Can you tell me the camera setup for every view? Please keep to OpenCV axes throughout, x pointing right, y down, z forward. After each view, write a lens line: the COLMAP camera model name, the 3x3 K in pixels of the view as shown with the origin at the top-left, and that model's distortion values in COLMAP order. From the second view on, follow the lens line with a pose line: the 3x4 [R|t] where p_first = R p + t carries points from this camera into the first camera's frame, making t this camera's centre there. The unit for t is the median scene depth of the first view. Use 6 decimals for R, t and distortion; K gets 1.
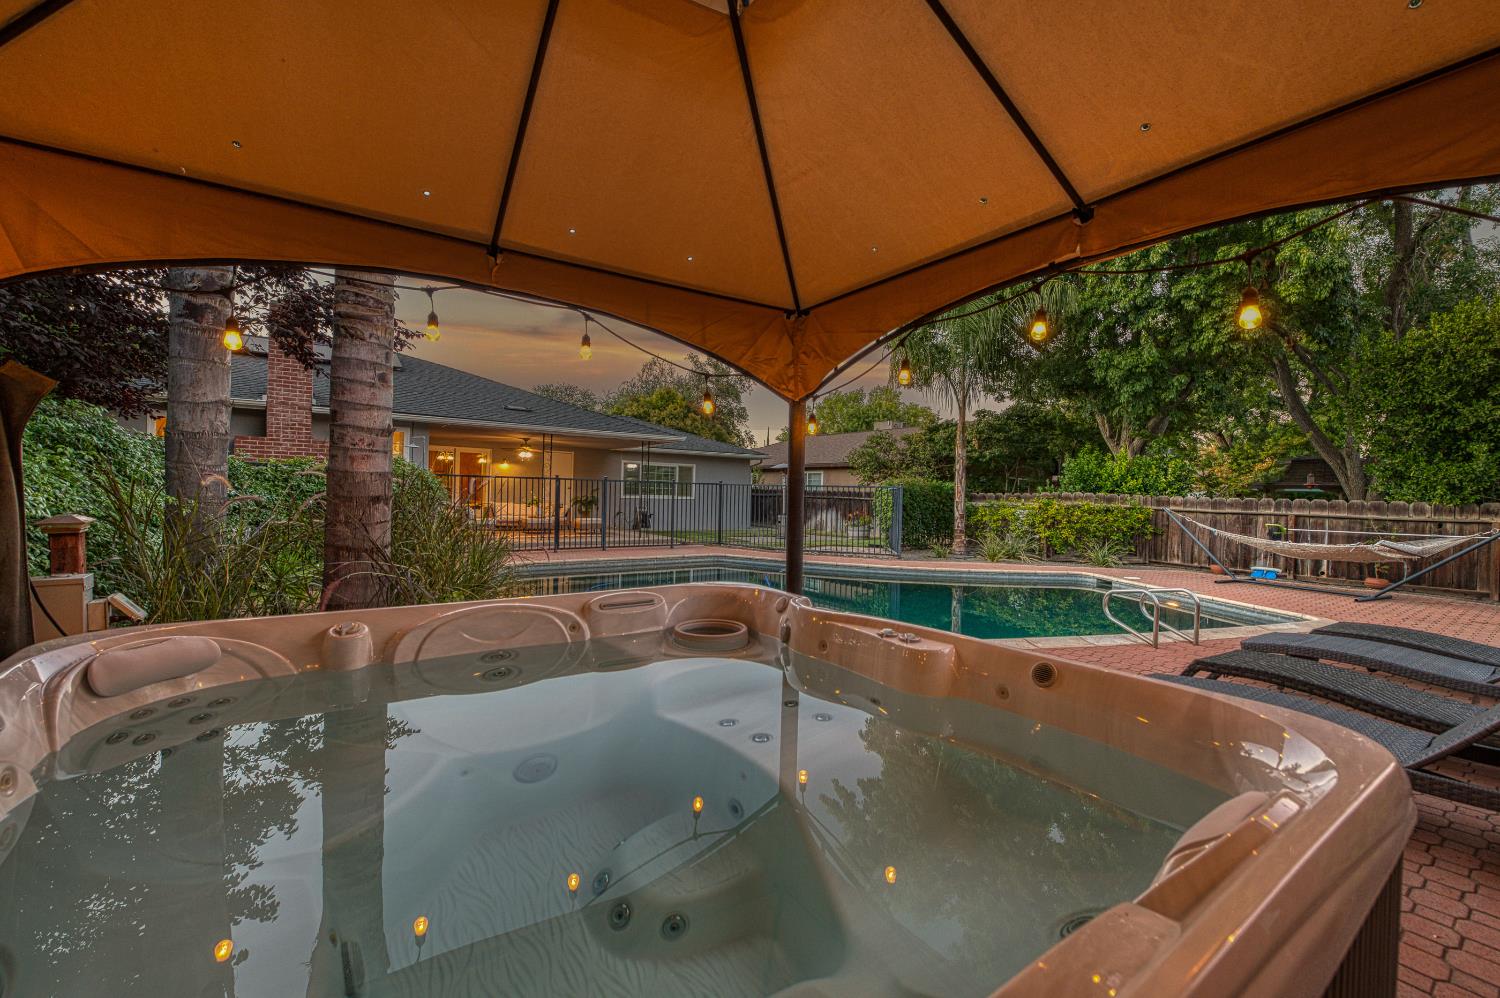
lens RADIAL K [[582.8, 0, 772.4], [0, 582.8, 507.4], [0, 0, 1]] dist [-0.007020, -0.000374]
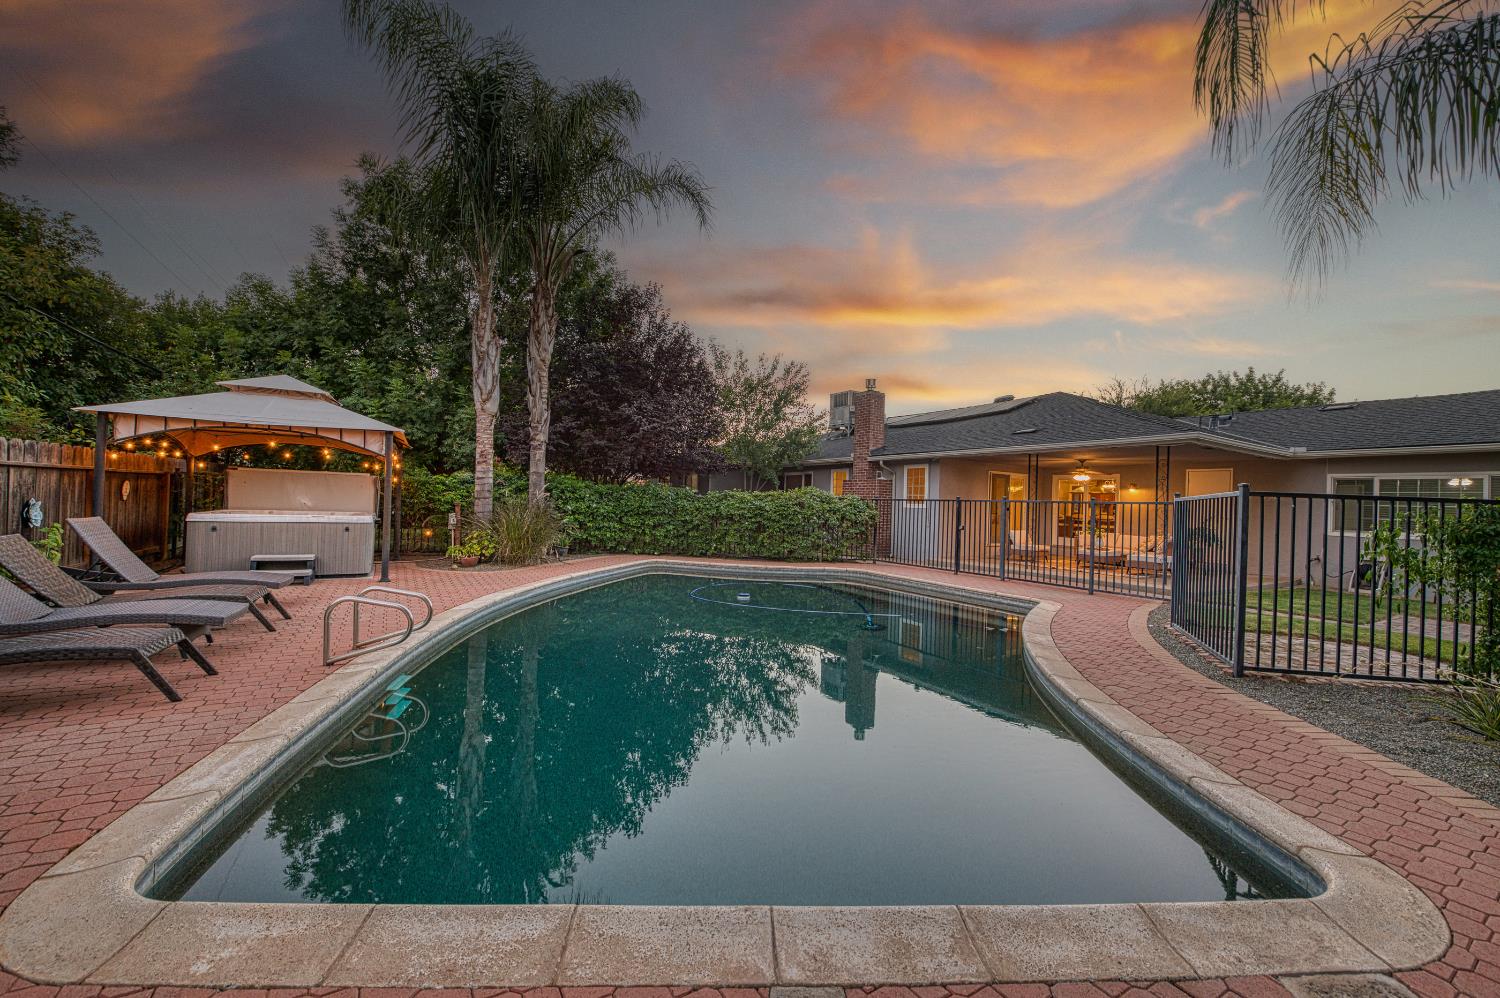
lens RADIAL K [[594.8, 0, 750.0], [0, 594.8, 499.0], [0, 0, 1]] dist [-0.001132, -0.004922]
pose [[-0.080139, -0.035519, -0.996151, 0.597983], [-0.057756, 0.997851, -0.030933, 0.000209], [0.995109, 0.055055, -0.082018, 0.647412]]
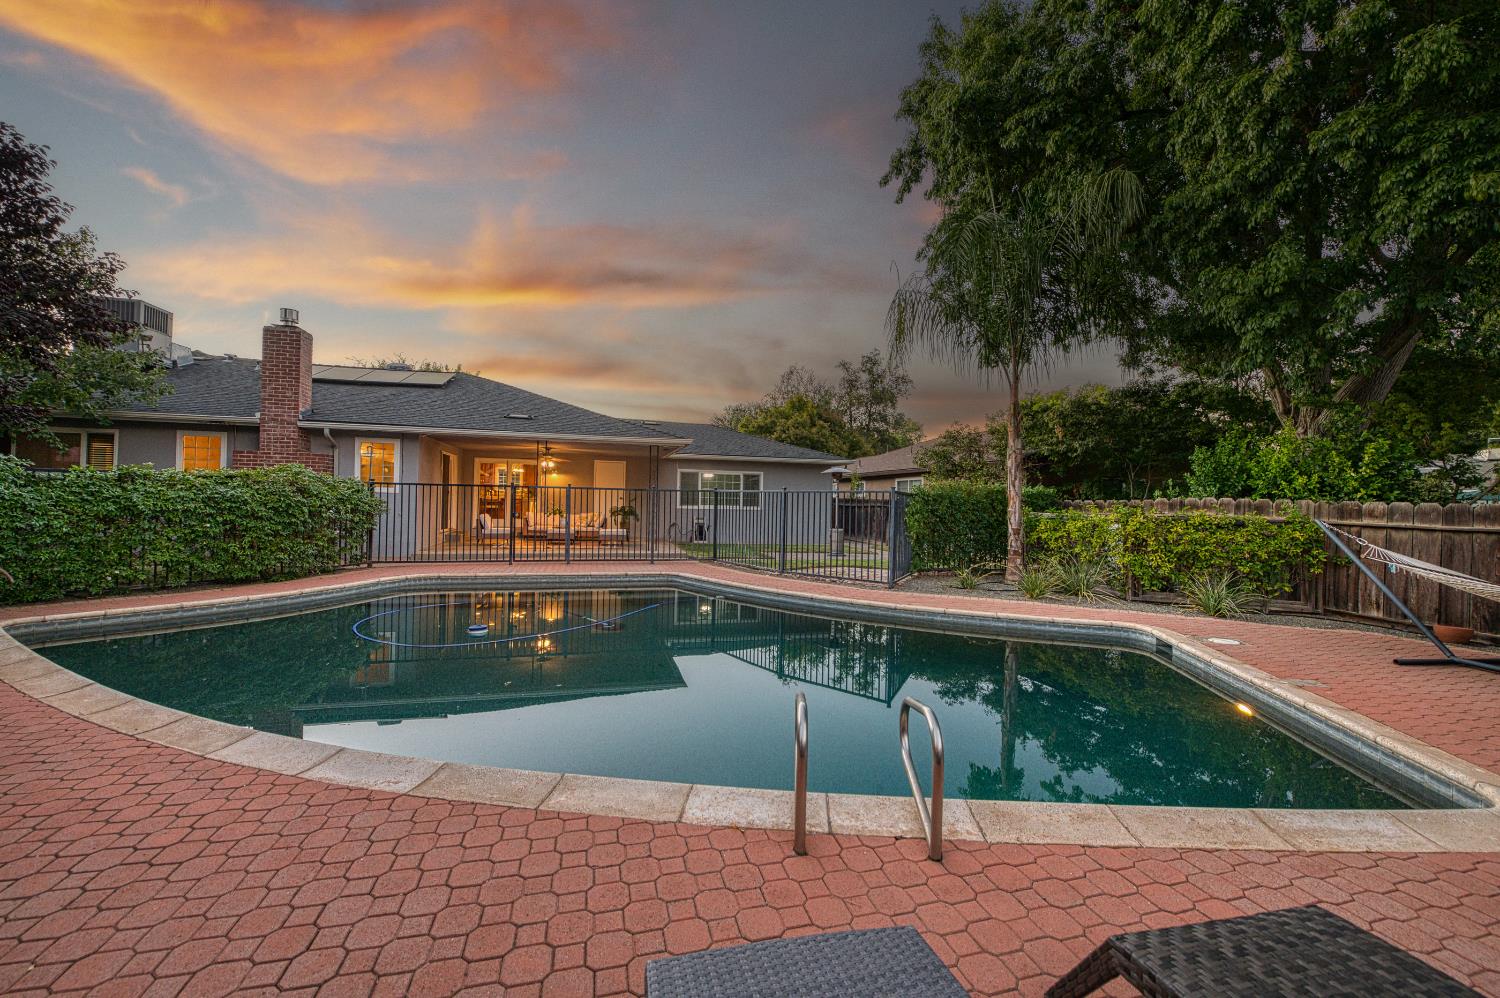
lens RADIAL K [[582.8, 0, 772.4], [0, 582.8, 507.4], [0, 0, 1]] dist [-0.007020, -0.000374]
pose [[0.940503, -0.002067, -0.339778, 0.304983], [-0.005595, 0.999752, -0.021569, 0.002358], [0.339738, 0.022187, 0.940258, 0.231988]]
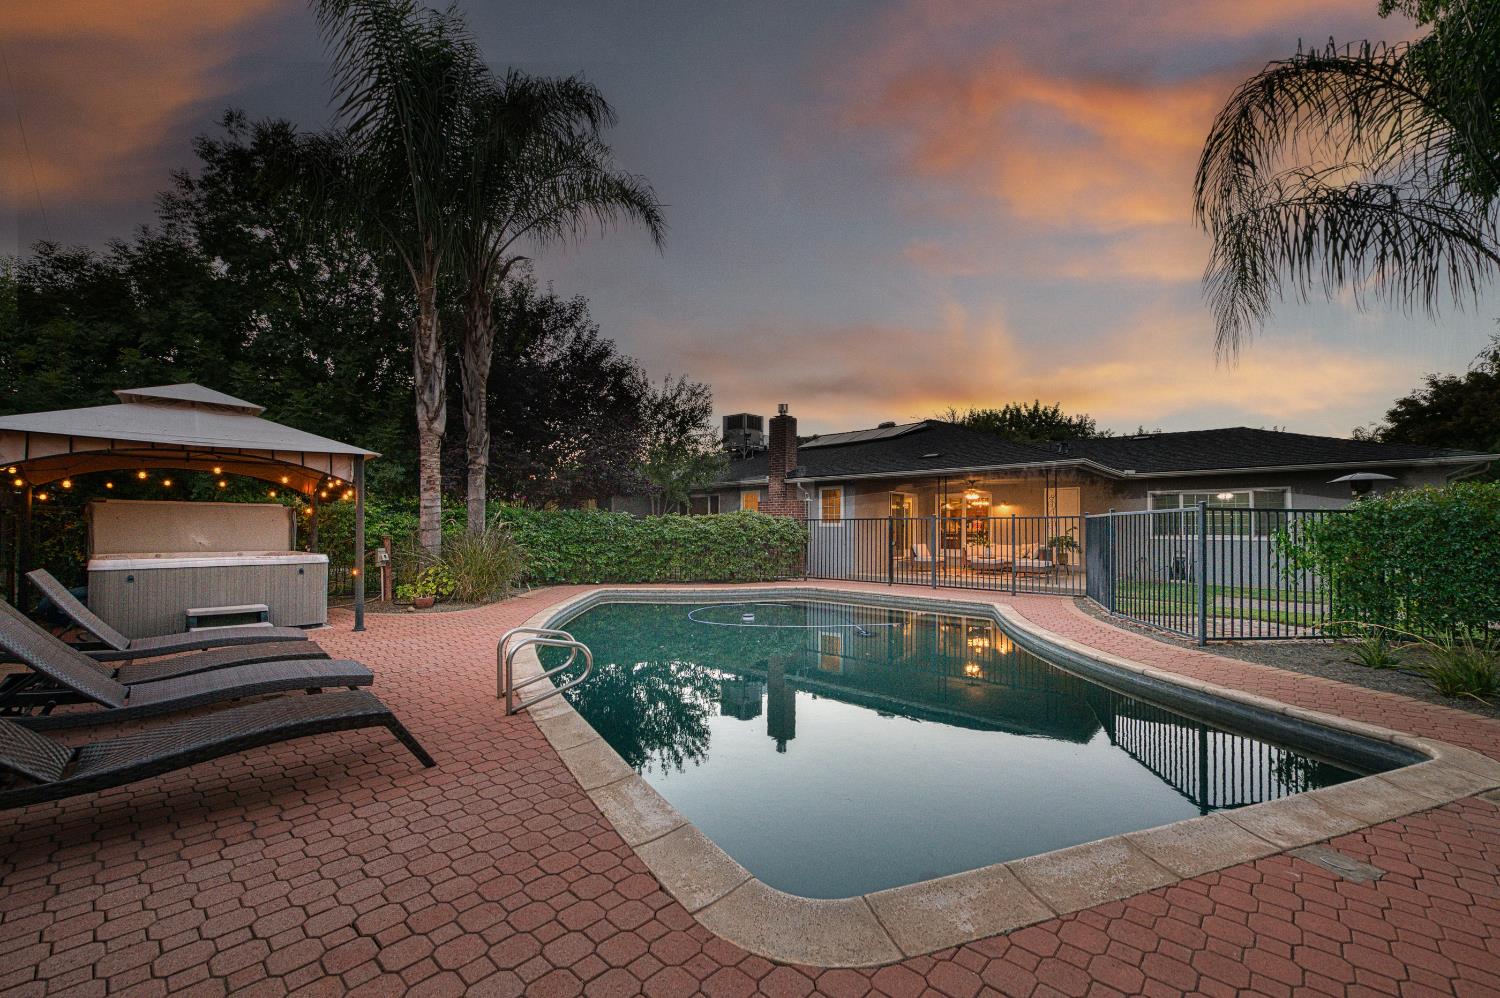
lens RADIAL K [[611.6, 0, 758.4], [0, 611.6, 519.5], [0, 0, 1]] dist [-0.002656, -0.000208]
pose [[0.218705, -0.037660, -0.975064, 0.622565], [-0.020854, 0.998846, -0.043256, 0.006160], [0.975568, 0.029794, 0.217668, 0.449404]]
